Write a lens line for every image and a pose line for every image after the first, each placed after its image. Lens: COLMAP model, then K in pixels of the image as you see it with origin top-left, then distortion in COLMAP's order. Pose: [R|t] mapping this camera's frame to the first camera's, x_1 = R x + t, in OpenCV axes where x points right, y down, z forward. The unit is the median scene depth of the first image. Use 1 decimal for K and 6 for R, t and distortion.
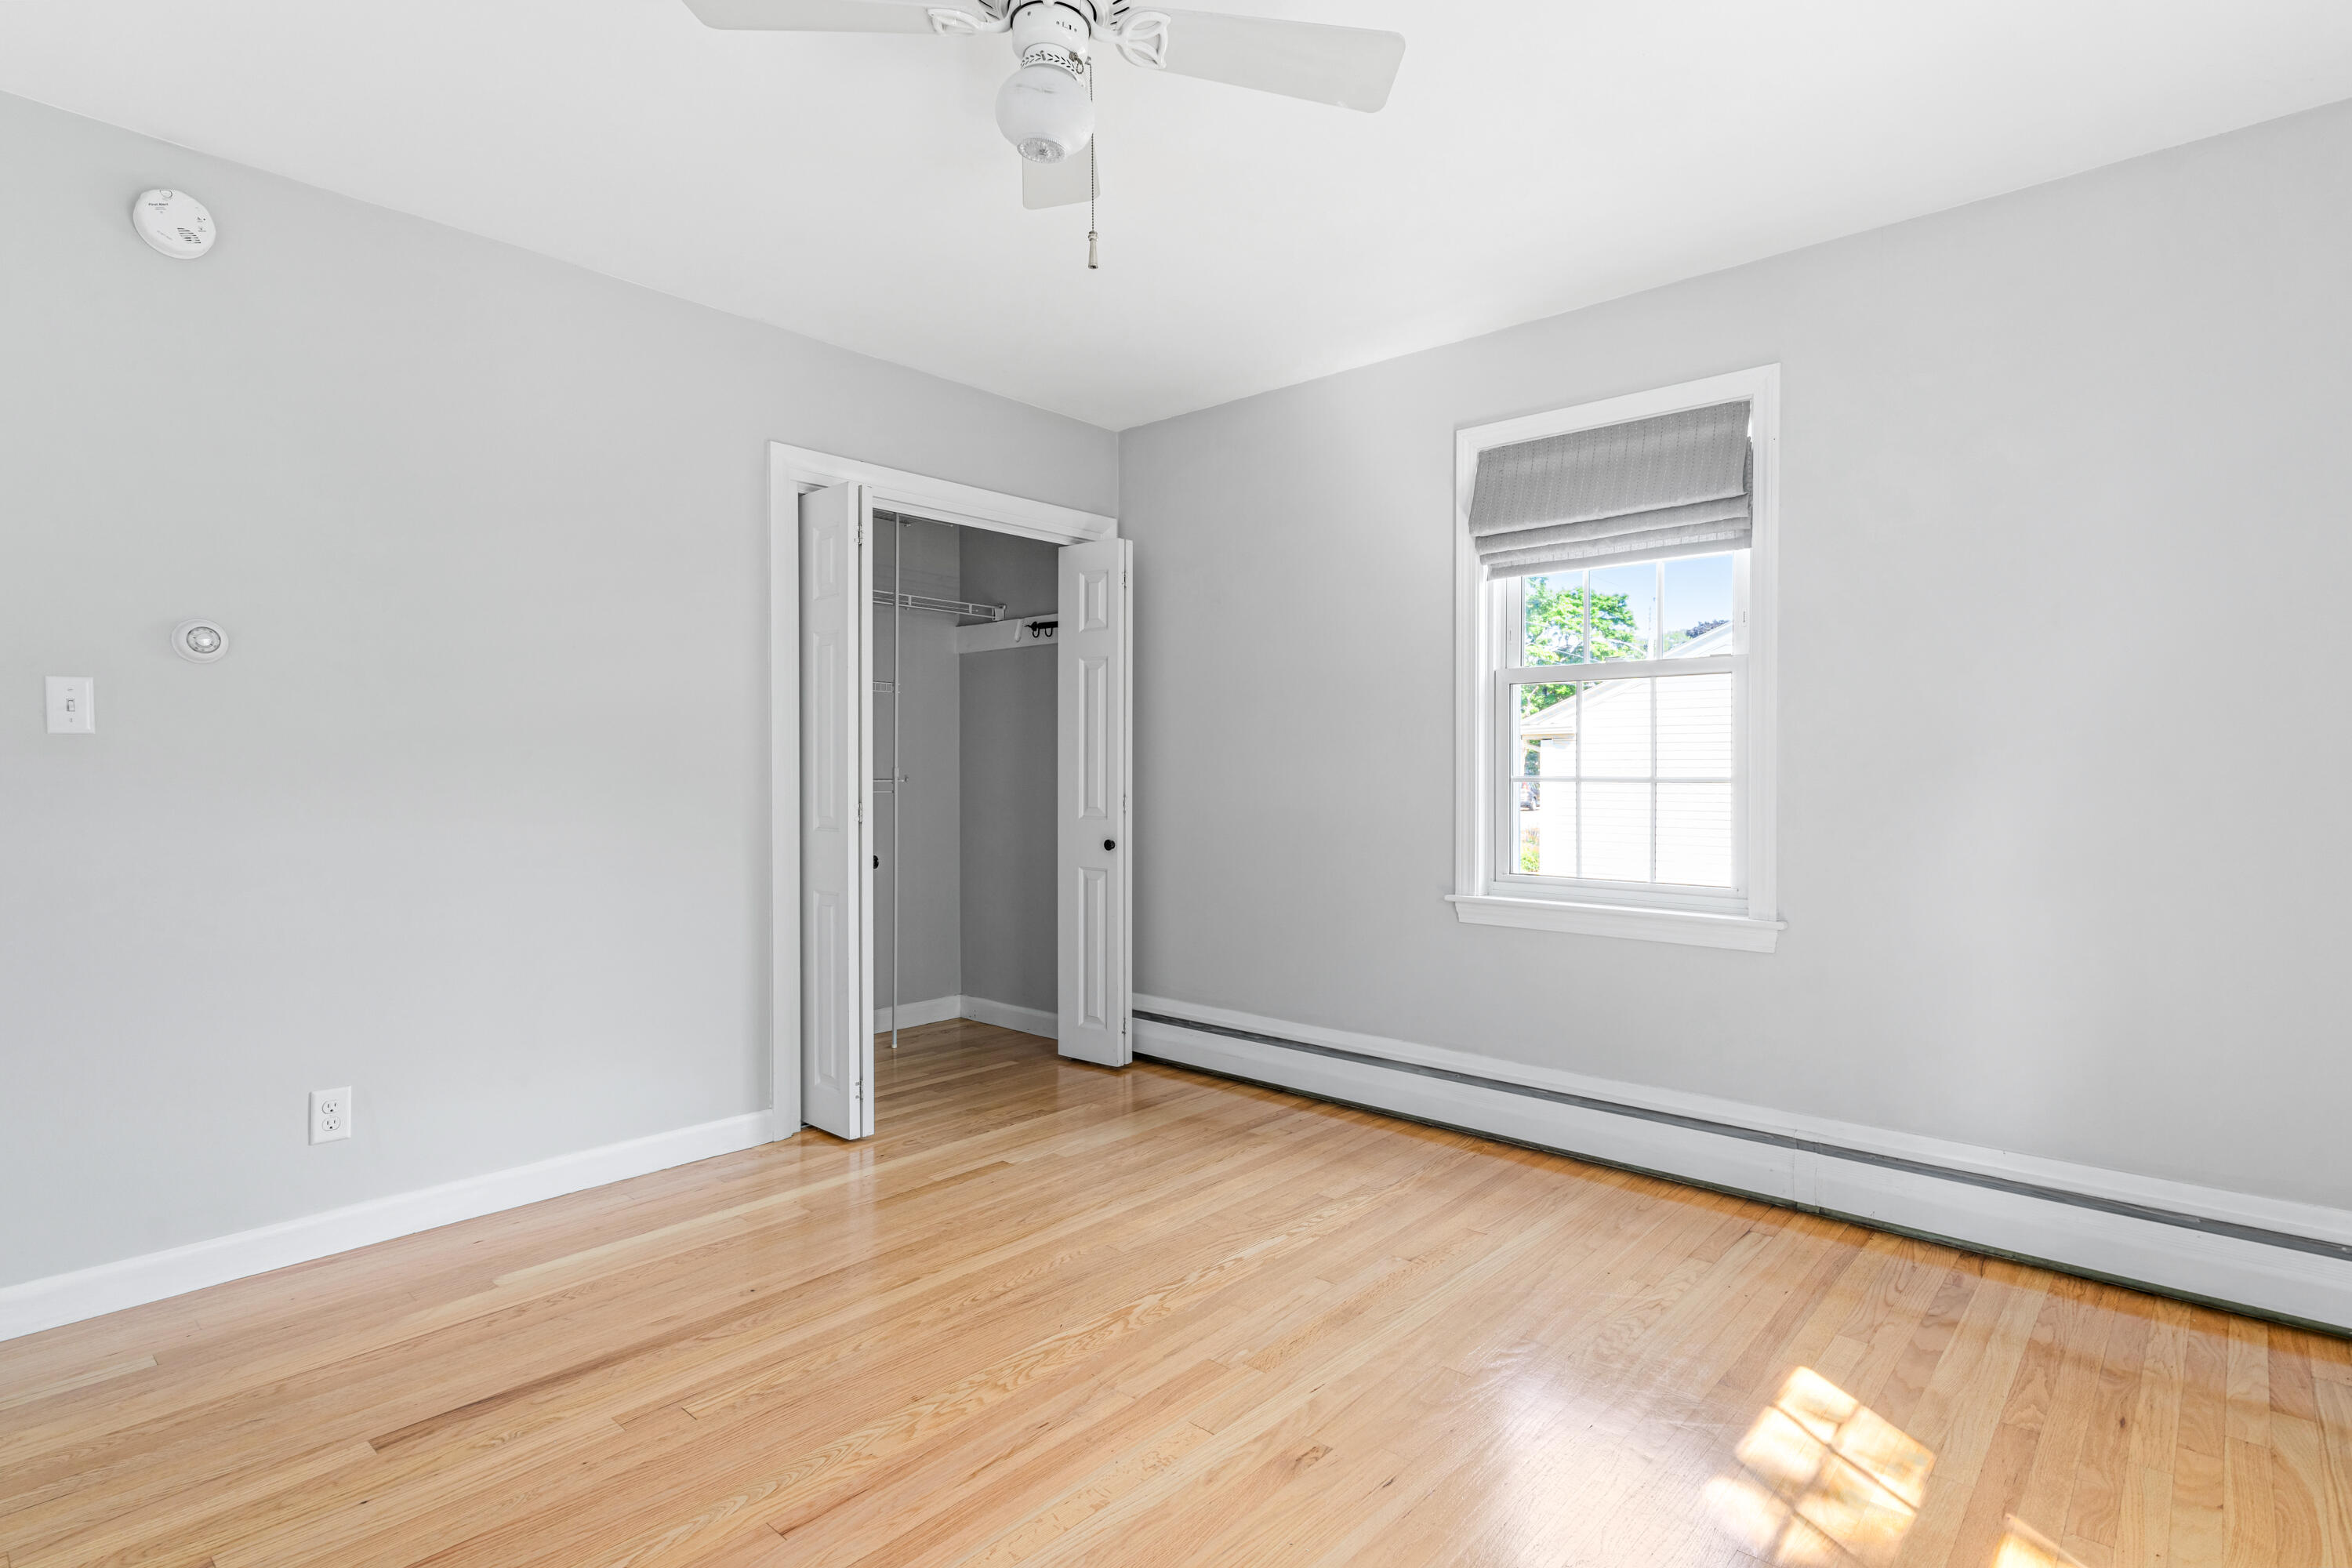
lens RADIAL K [[1182.8, 0, 1176.0], [0, 1182.8, 784.0], [0, 0, 1]] dist [0.010767, -0.000242]
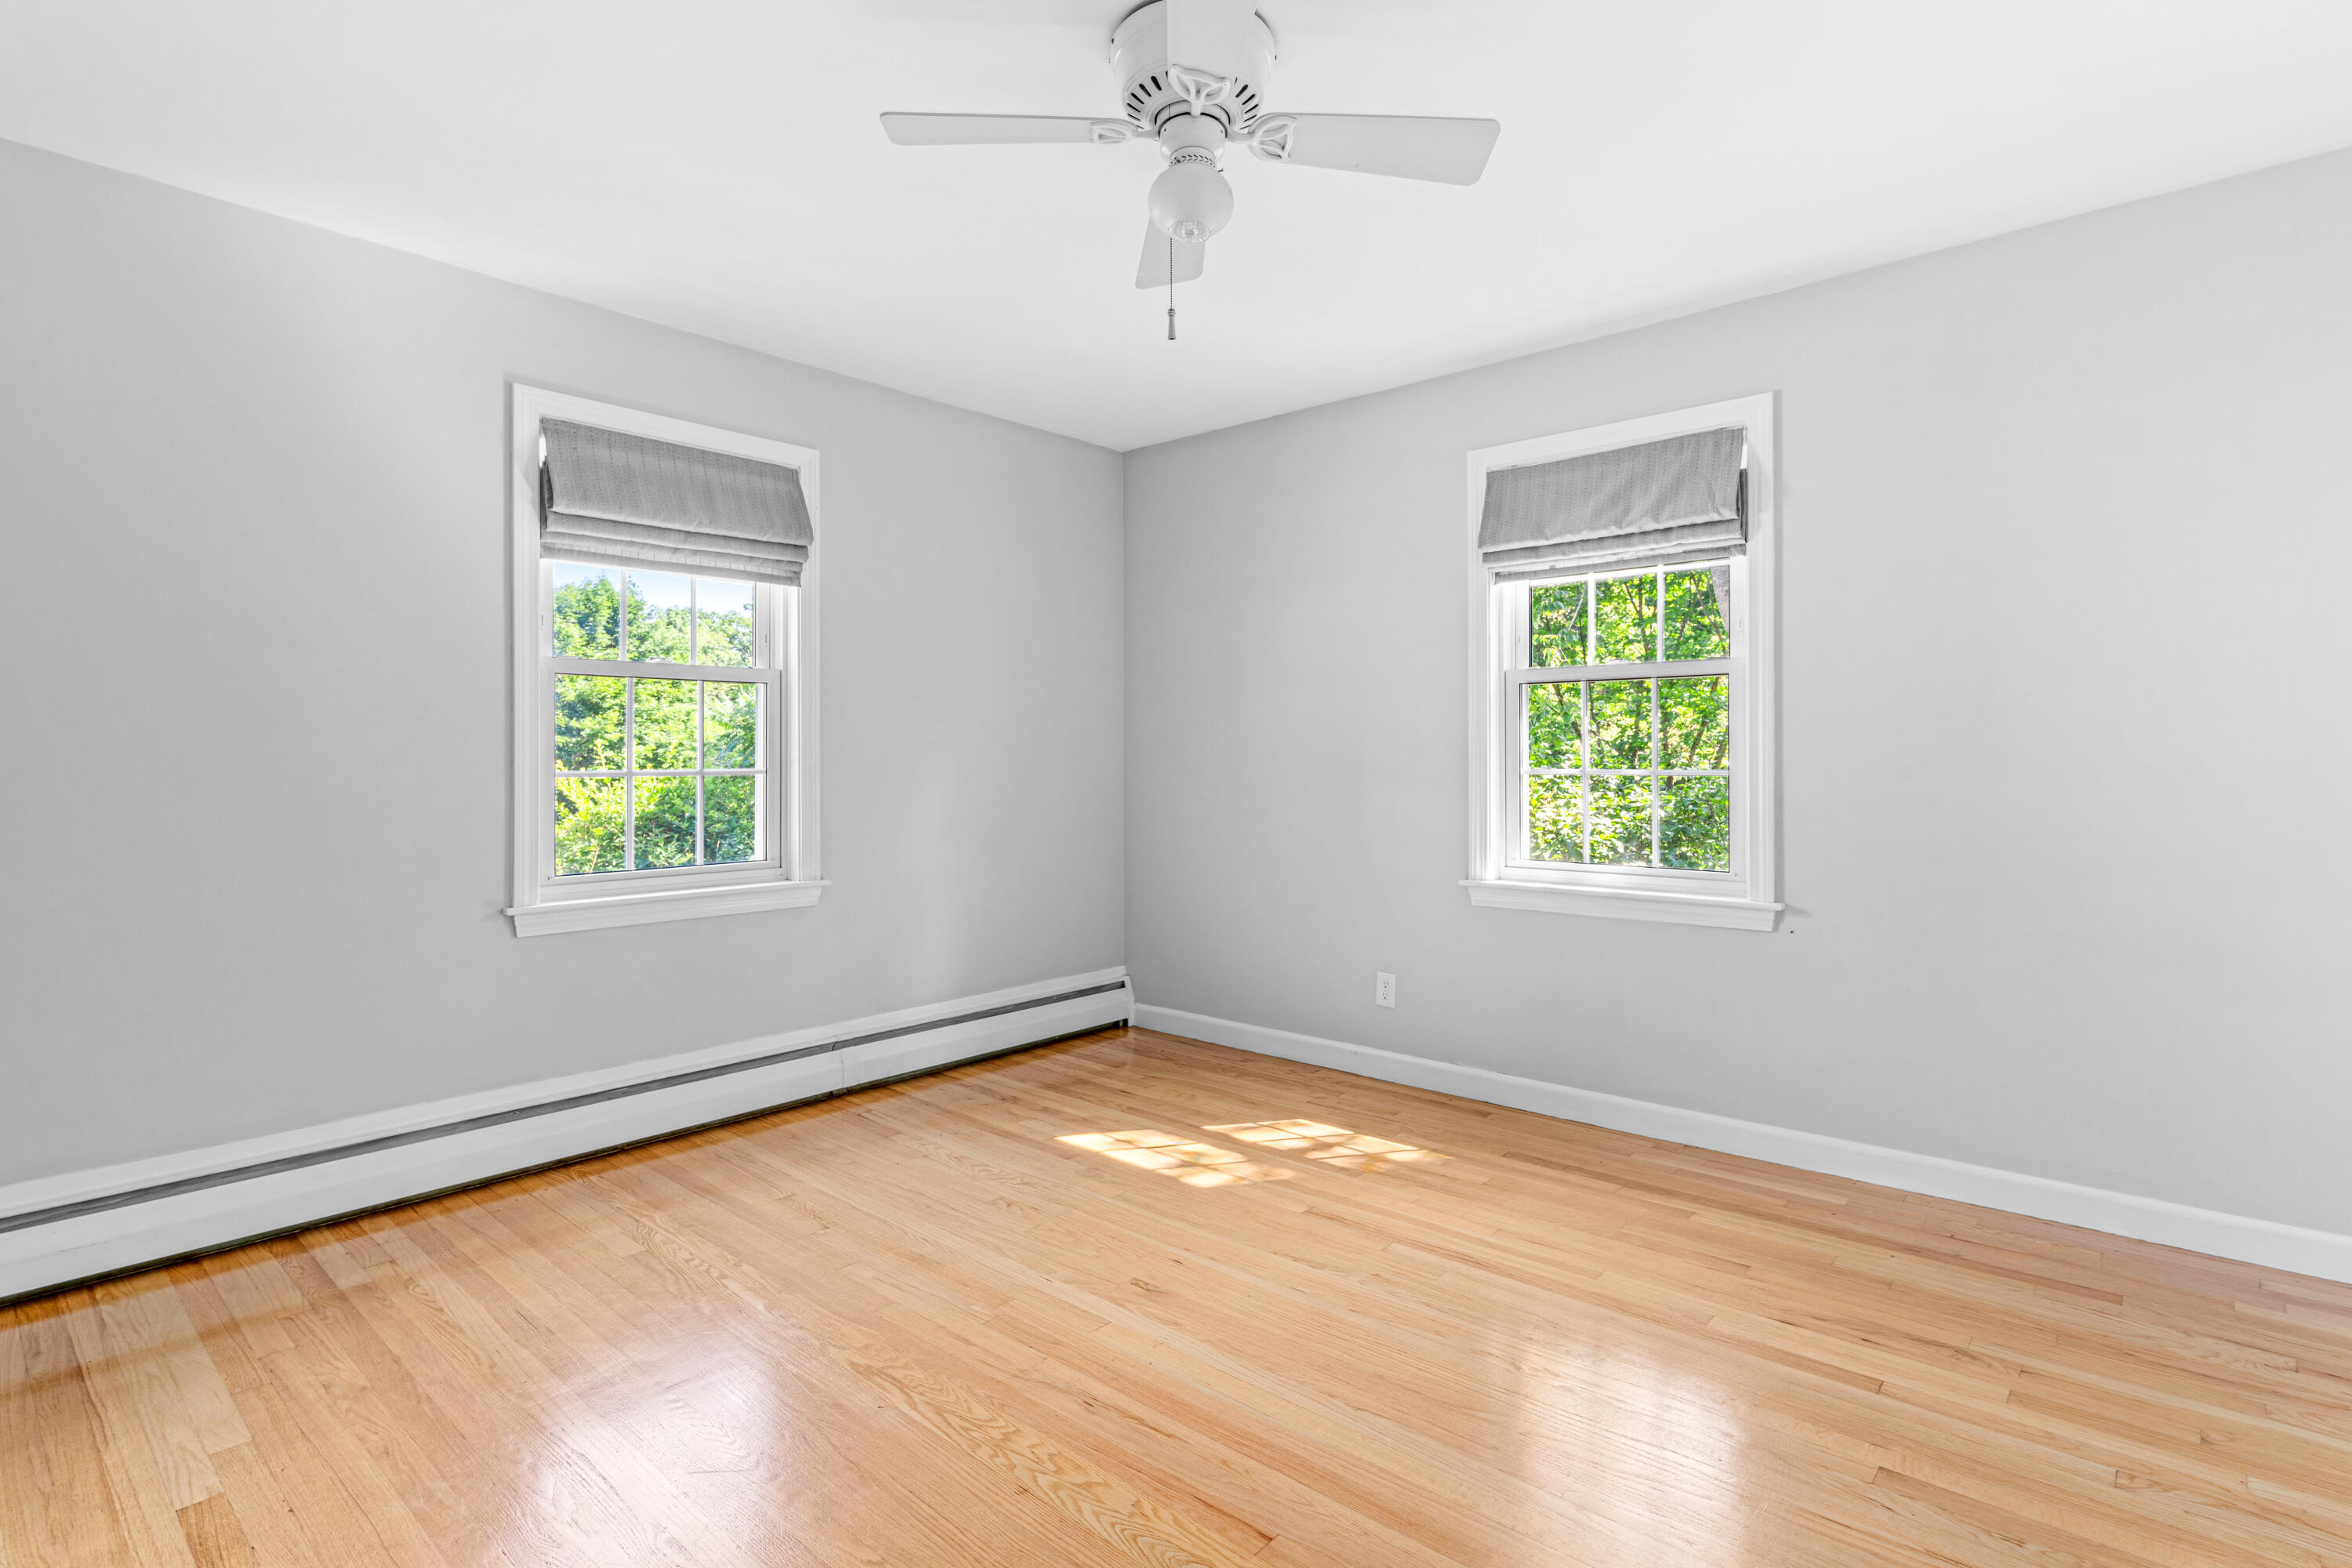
lens RADIAL K [[1130.1, 0, 1173.2], [0, 1130.1, 752.4], [0, 0, 1]] dist [-0.000585, -0.000306]
pose [[0.001896, 0.005292, 0.999984, -0.721968], [0.021042, 0.999764, -0.005331, -0.008441], [-0.999777, 0.021052, 0.001784, 0.607147]]
